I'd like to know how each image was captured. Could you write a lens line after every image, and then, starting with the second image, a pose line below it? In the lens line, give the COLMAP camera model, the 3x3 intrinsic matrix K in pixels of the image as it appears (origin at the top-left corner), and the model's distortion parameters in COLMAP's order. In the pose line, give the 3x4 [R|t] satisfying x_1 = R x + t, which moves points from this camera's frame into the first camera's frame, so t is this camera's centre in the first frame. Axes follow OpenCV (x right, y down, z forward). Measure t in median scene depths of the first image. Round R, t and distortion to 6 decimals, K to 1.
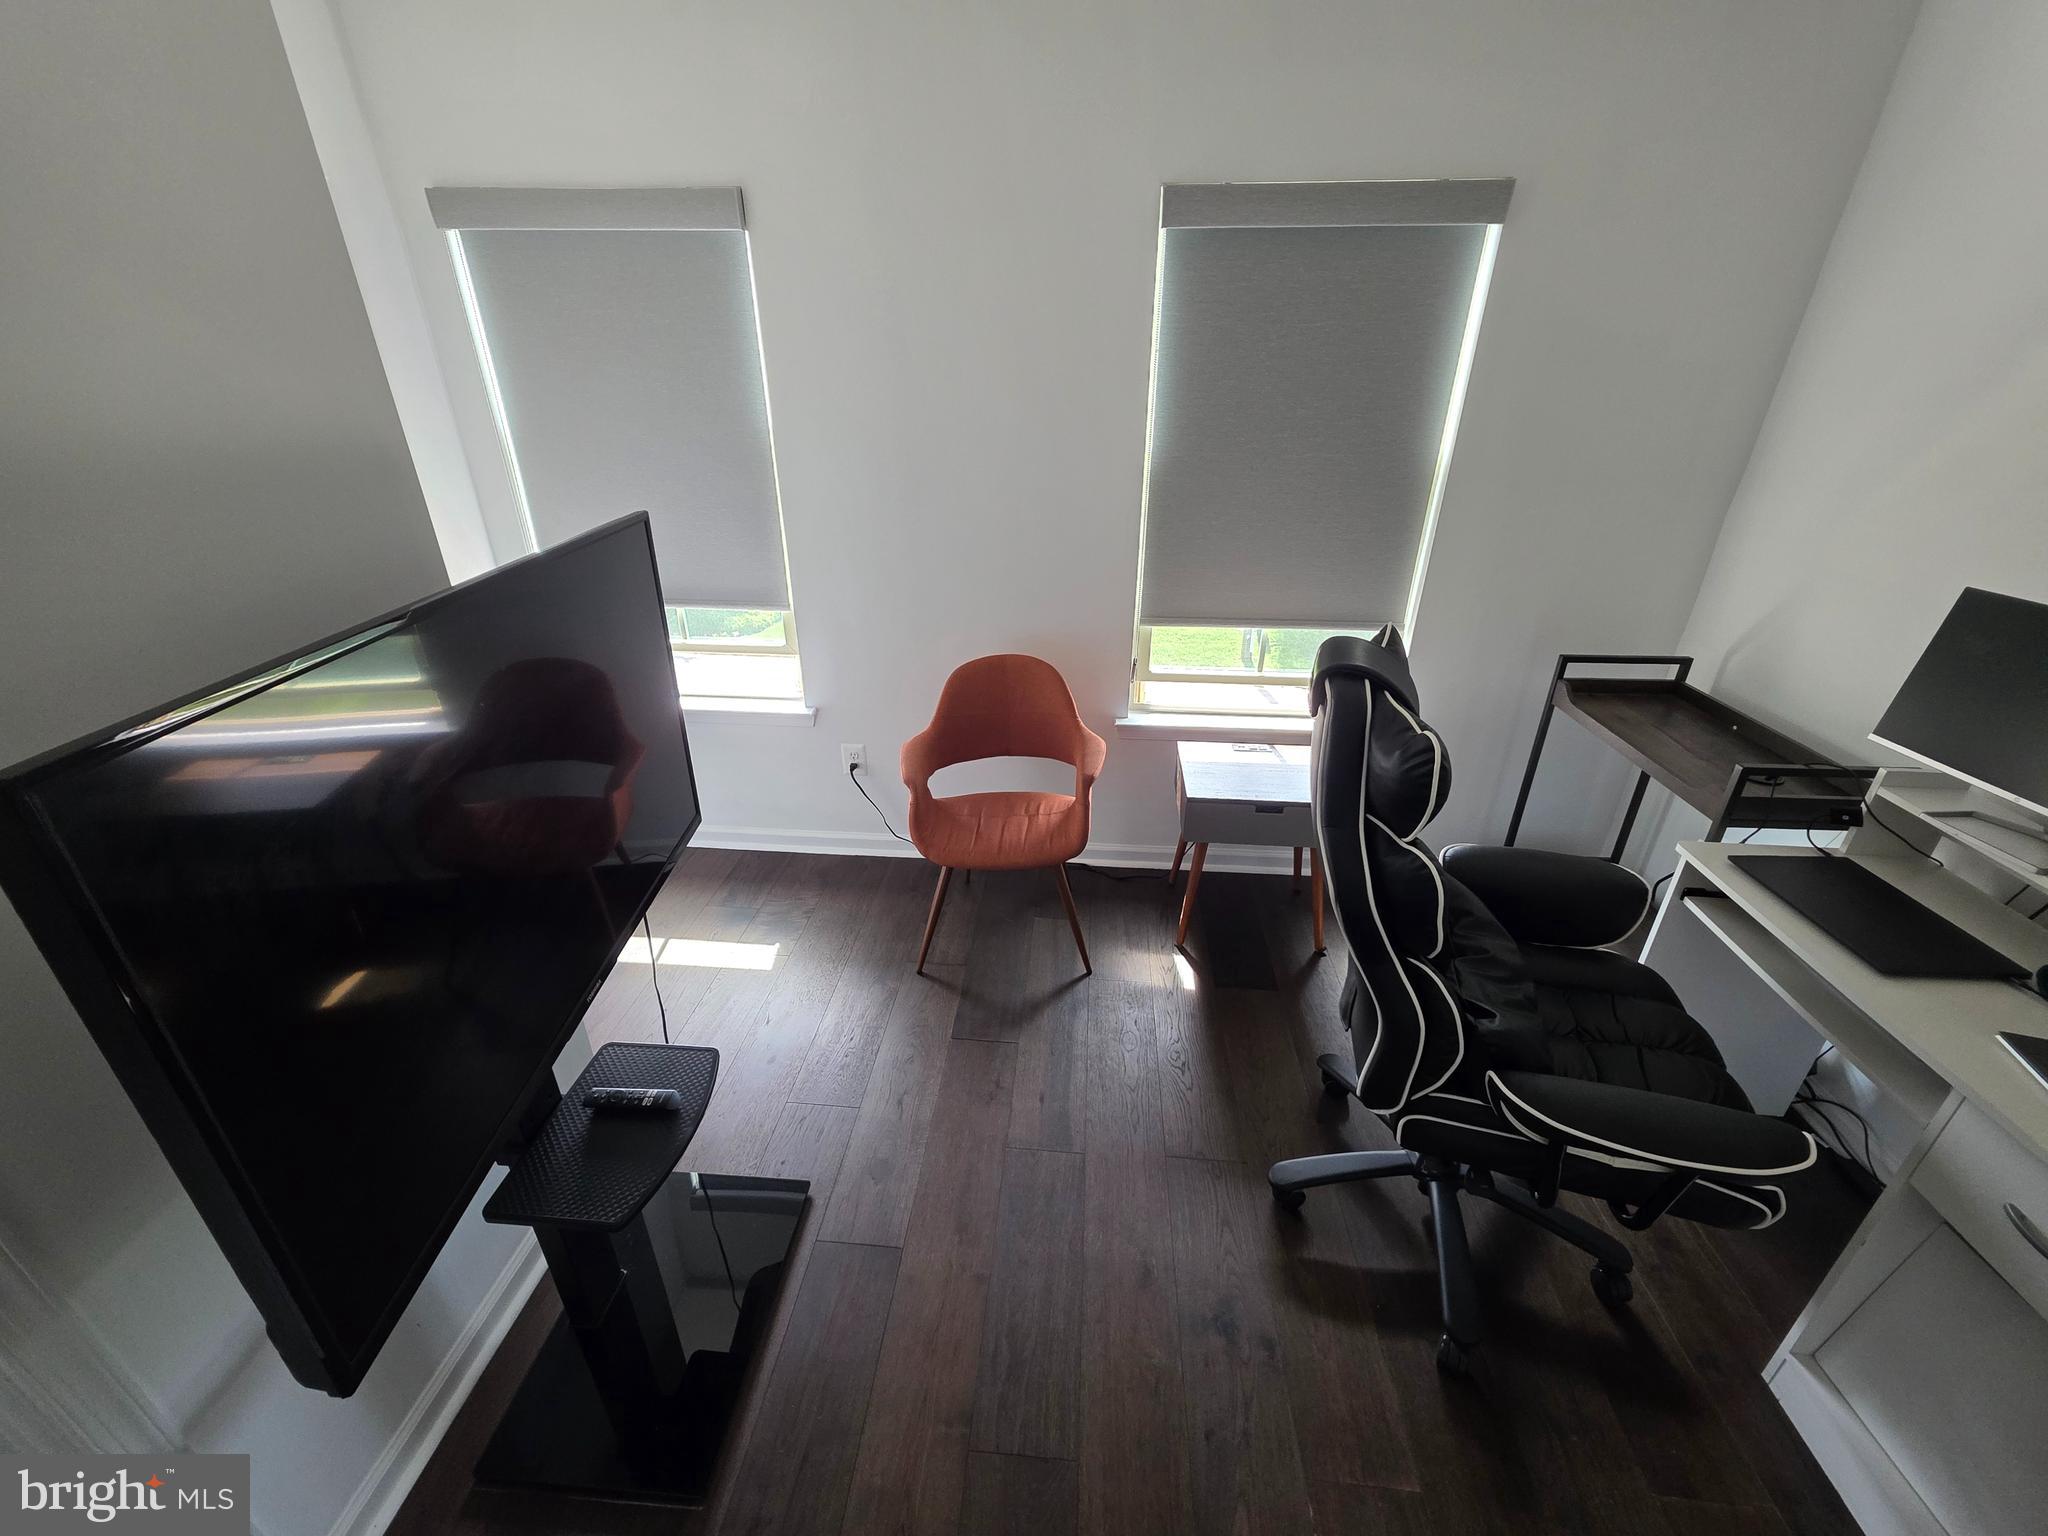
lens RADIAL K [[826.1, 0, 1022.0], [0, 826.1, 763.8], [0, 0, 1]] dist [-0.001531, 0.000372]
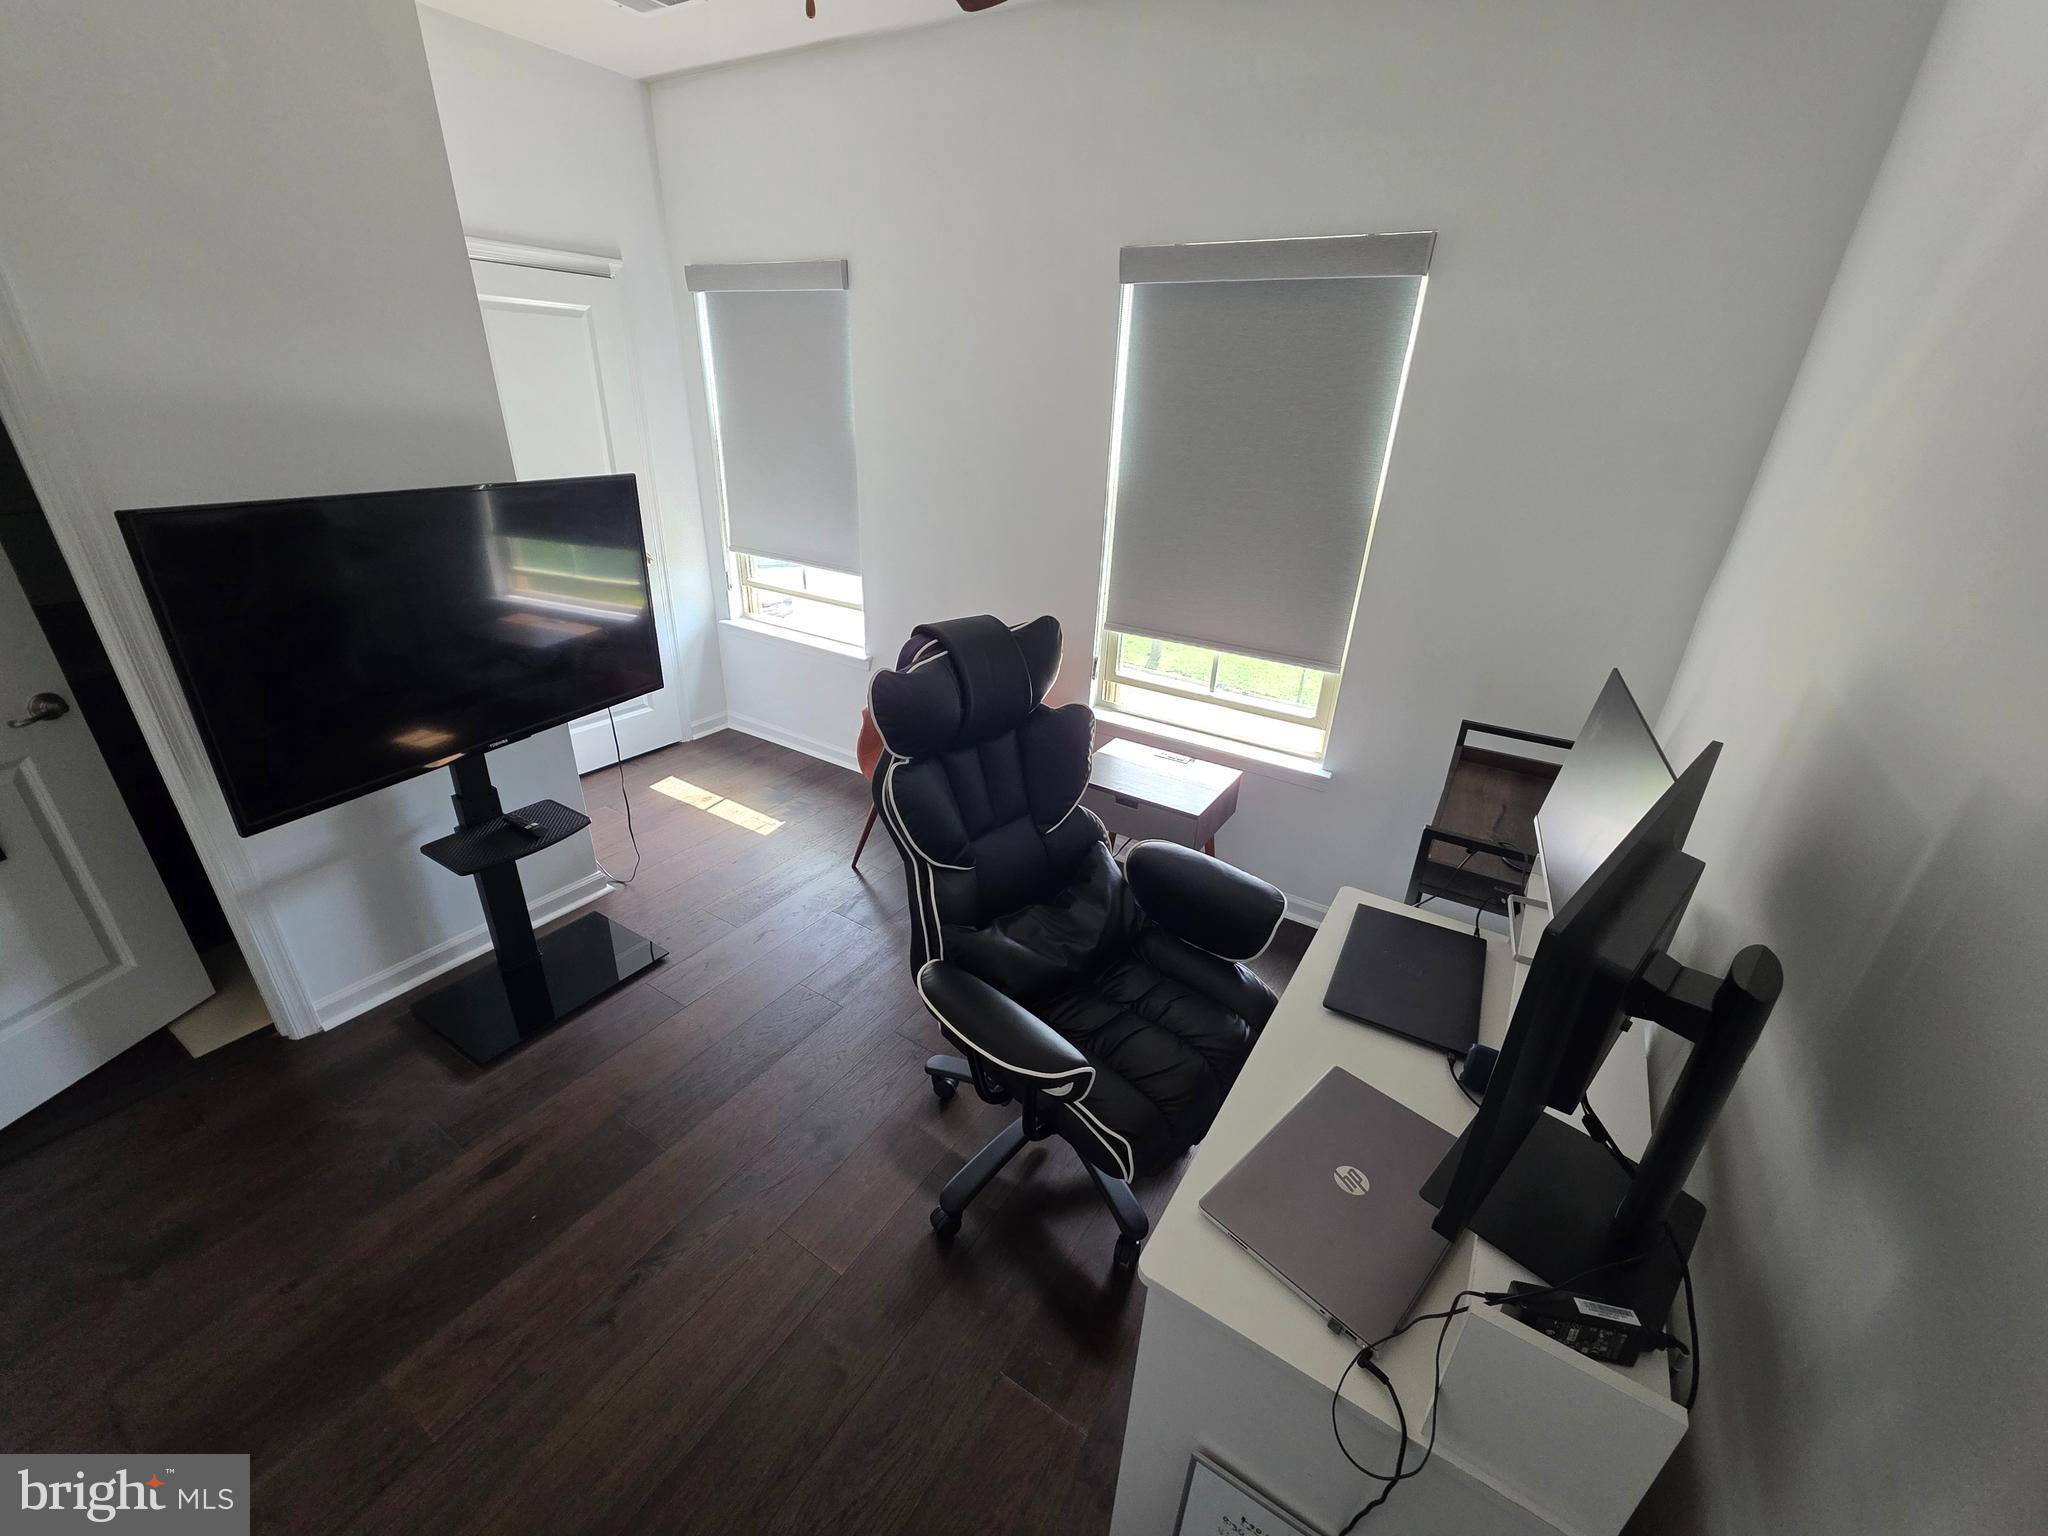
lens RADIAL K [[826.1, 0, 1019.9], [0, 826.1, 764.8], [0, 0, 1]] dist [-0.001531, 0.000372]
pose [[0.884508, 0.221932, -0.410355, 0.609066], [-0.235084, 0.971792, 0.018857, 0.019135], [0.402965, 0.079789, 0.911731, -0.059331]]
